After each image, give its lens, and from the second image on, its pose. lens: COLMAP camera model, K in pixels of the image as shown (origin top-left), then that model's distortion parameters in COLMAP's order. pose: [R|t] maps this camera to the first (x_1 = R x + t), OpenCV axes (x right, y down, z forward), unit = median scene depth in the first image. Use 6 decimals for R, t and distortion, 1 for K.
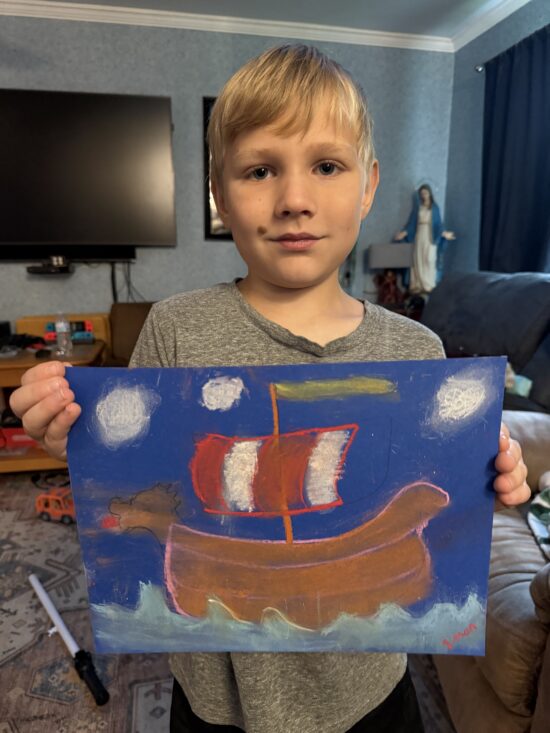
lens RADIAL K [[525.6, 0, 275.7], [0, 525.6, 373.1], [0, 0, 1]] dist [-0.020377, -0.005114]
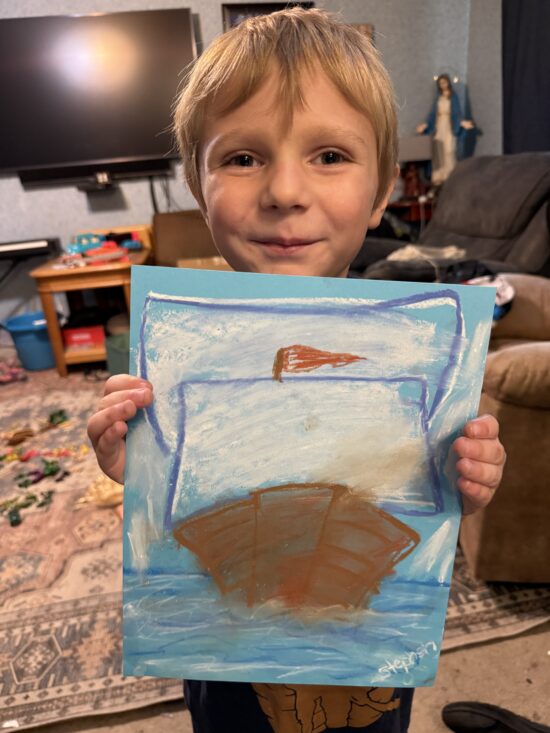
lens RADIAL K [[525.6, 0, 275.7], [0, 525.6, 373.1], [0, 0, 1]] dist [-0.020377, -0.005114]
pose [[0.995252, -0.042383, -0.087620, 0.029728], [0.055563, 0.986518, 0.153931, 0.044641], [0.079915, -0.158069, 0.984189, -0.128723]]
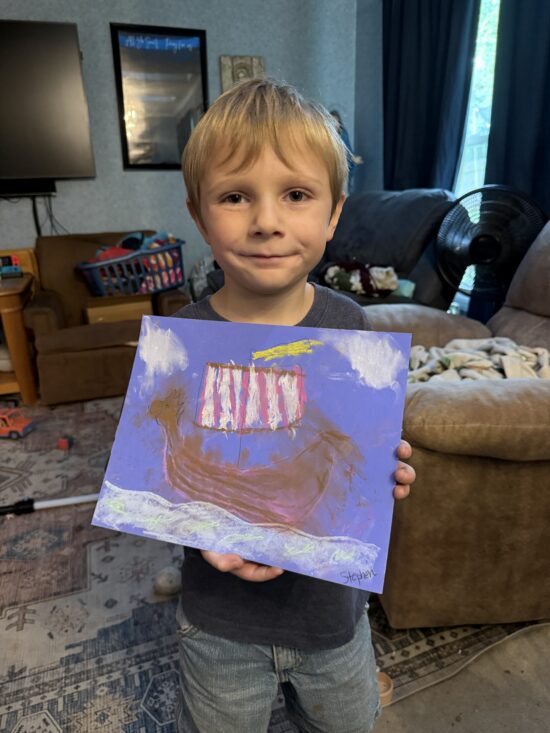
lens RADIAL K [[523.1, 0, 275.8], [0, 523.1, 370.4], [0, 0, 1]] dist [-0.011973, -0.007301]
pose [[0.992128, -0.067934, 0.105195, 0.028787], [0.055802, 0.991882, 0.114267, 0.036483], [-0.112104, -0.107498, 0.987865, -0.092014]]
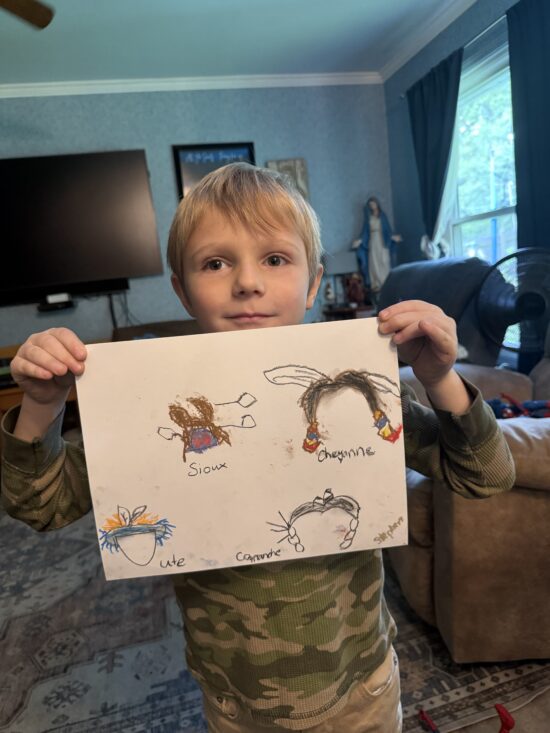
lens RADIAL K [[522.0, 0, 277.1], [0, 522.0, 368.2], [0, 0, 1]] dist [-0.010026, -0.007072]
pose [[0.993169, -0.116399, 0.008101, 0.028851], [0.116656, 0.992004, -0.048160, 0.052515], [-0.002431, 0.048776, 0.998807, -0.152305]]
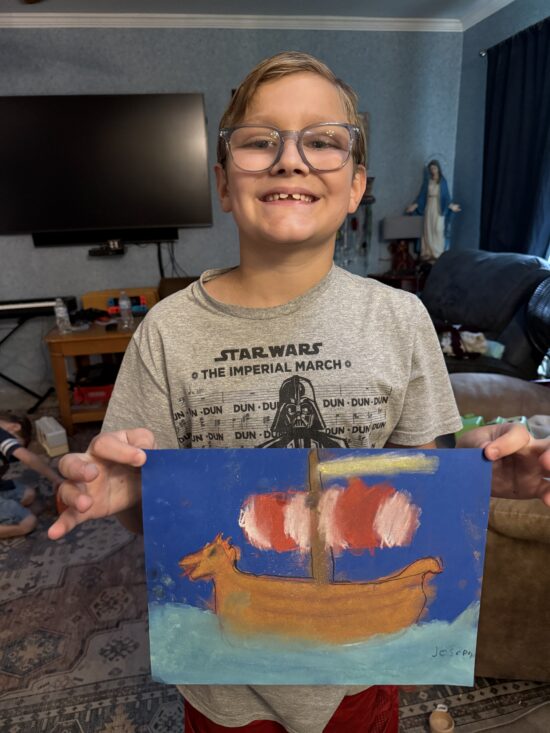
lens RADIAL K [[521.9, 0, 276.0], [0, 521.9, 373.5], [0, 0, 1]] dist [-0.028268, 0.010722]
pose [[0.998258, -0.014732, -0.057130, 0.010540], [0.020434, 0.994723, 0.100546, -0.035843], [0.055348, -0.101538, 0.993291, -0.172163]]
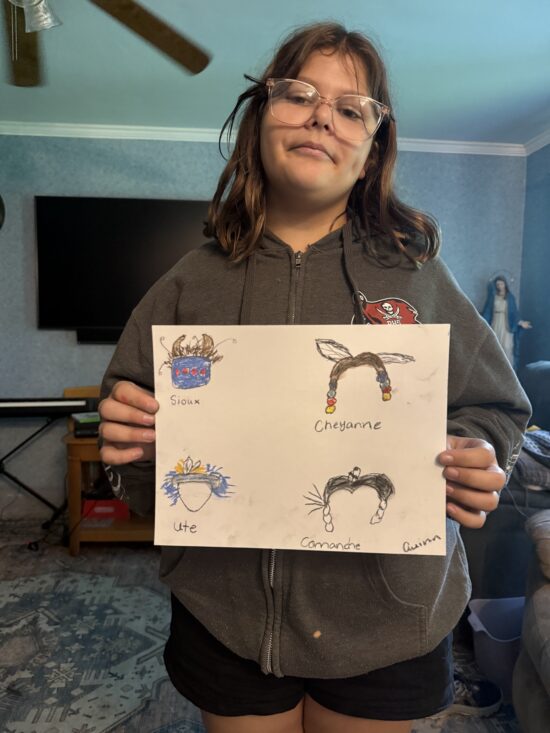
lens RADIAL K [[523.1, 0, 275.8], [0, 523.1, 370.4], [0, 0, 1]] dist [-0.011973, -0.007301]
pose [[0.992928, 0.021828, -0.116696, -0.039715], [-0.037744, 0.989993, -0.135978, -0.017542], [0.112560, 0.139421, 0.983815, -0.058515]]
